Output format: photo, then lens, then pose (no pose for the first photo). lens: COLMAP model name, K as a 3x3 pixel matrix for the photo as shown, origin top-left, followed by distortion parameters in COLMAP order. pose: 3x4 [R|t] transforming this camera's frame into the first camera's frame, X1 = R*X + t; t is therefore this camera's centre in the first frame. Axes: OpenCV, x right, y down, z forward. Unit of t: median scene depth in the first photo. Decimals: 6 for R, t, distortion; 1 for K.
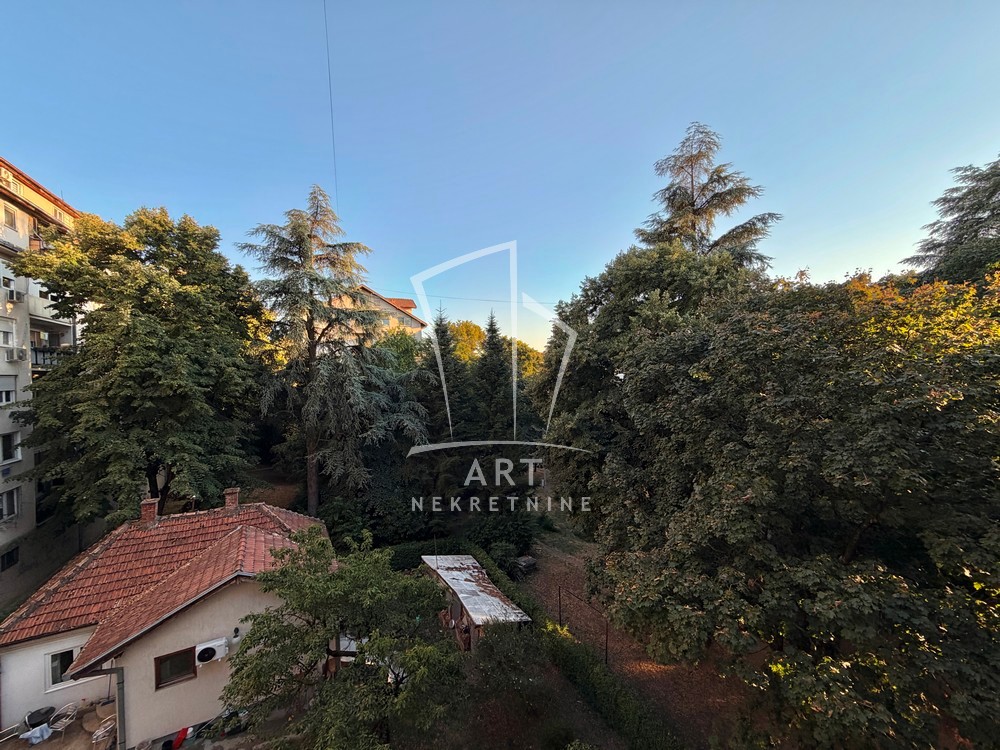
lens RADIAL K [[399.7, 0, 500.7], [0, 399.7, 376.3], [0, 0, 1]] dist [0.000489, 0.000284]
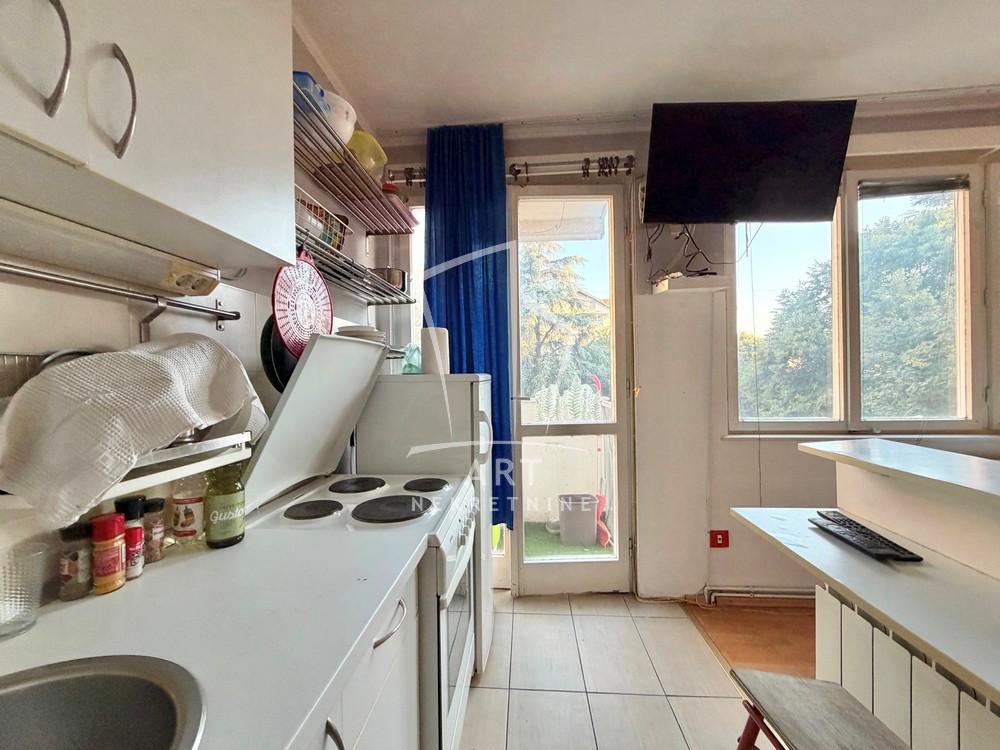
lens RADIAL K [[399.7, 0, 496.0], [0, 399.7, 376.6], [0, 0, 1]] dist [0.000489, 0.000284]
pose [[0.862921, 0.009216, -0.505255, 0.042956], [-0.008505, 0.999957, 0.003714, 0.017467], [0.505267, 0.001092, 0.862962, -0.153803]]
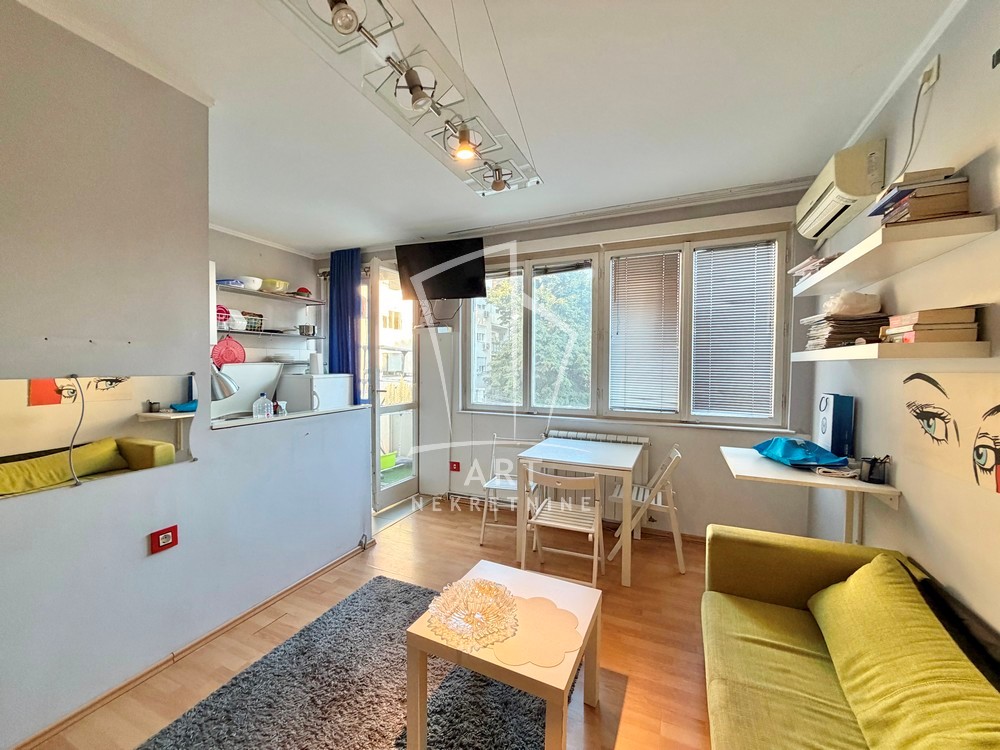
lens RADIAL K [[399.7, 0, 495.8], [0, 399.7, 376.8], [0, 0, 1]] dist [0.000489, 0.000284]
pose [[0.651139, 0.046325, -0.757543, 0.192353], [-0.023190, 0.998884, 0.041150, 0.008561], [0.758604, -0.009227, 0.651487, -0.144483]]
